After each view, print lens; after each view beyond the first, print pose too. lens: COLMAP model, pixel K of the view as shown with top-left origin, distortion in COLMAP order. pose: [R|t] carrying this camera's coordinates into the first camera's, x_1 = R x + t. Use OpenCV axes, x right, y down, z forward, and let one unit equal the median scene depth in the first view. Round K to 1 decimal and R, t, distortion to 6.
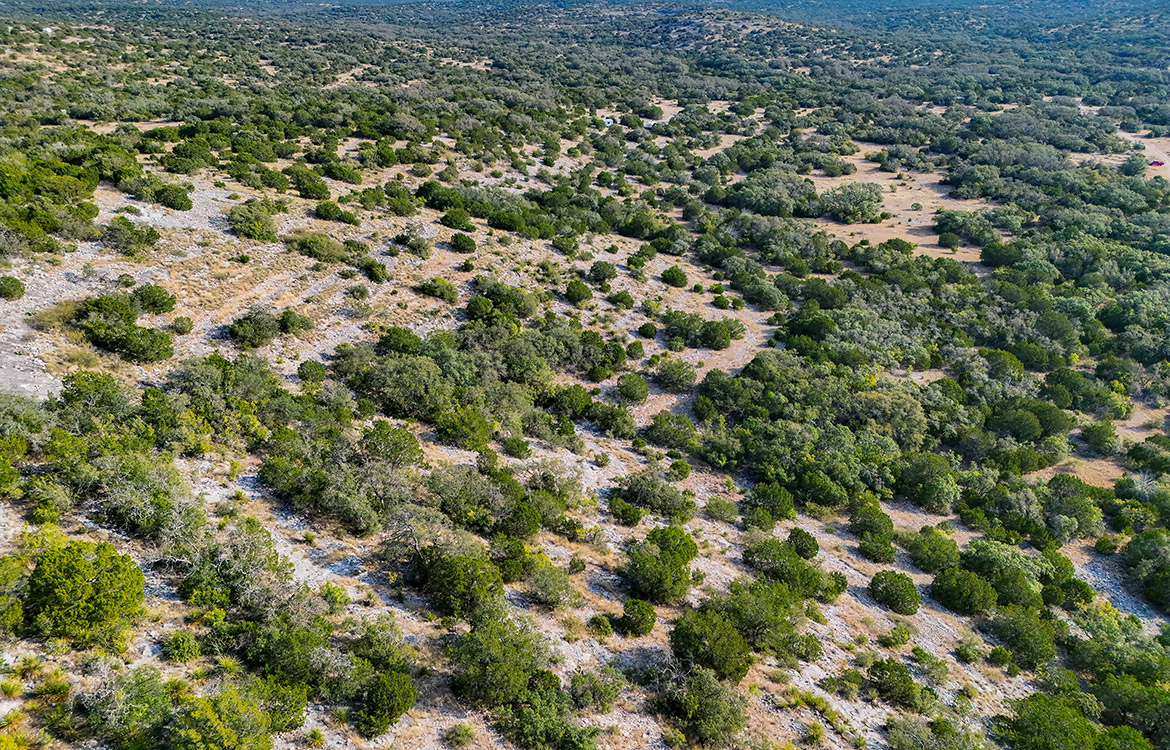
lens RADIAL K [[815.4, 0, 586.3], [0, 815.4, 382.6], [0, 0, 1]] dist [0.067395, -0.058449]
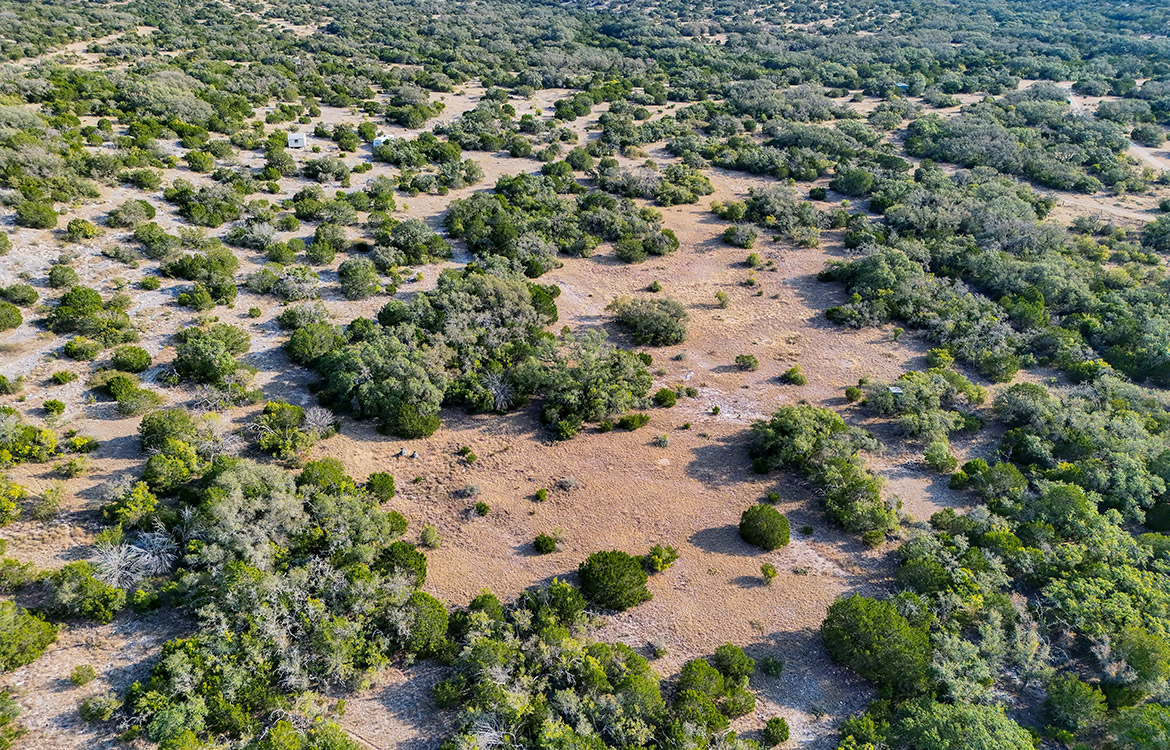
lens RADIAL K [[815.4, 0, 586.3], [0, 815.4, 382.6], [0, 0, 1]] dist [0.067395, -0.058449]
pose [[0.999729, -0.009020, 0.021464, 0.283776], [0.008060, 0.998982, 0.044385, -0.213244], [-0.021843, -0.044200, 0.998784, 0.500702]]
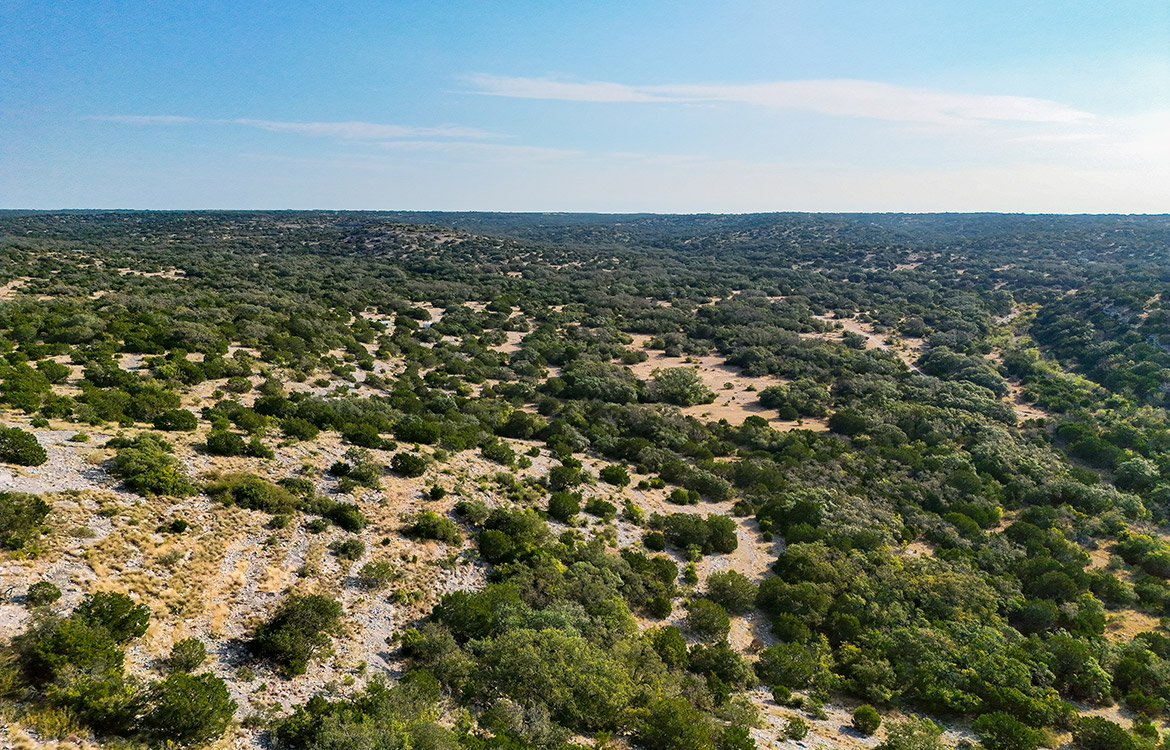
lens RADIAL K [[815.4, 0, 586.3], [0, 815.4, 382.6], [0, 0, 1]] dist [0.067395, -0.058449]
pose [[0.921560, -0.072172, 0.381468, -0.158998], [0.159449, 0.966236, -0.202394, -0.033302], [-0.353981, 0.247343, 0.901953, 0.115320]]
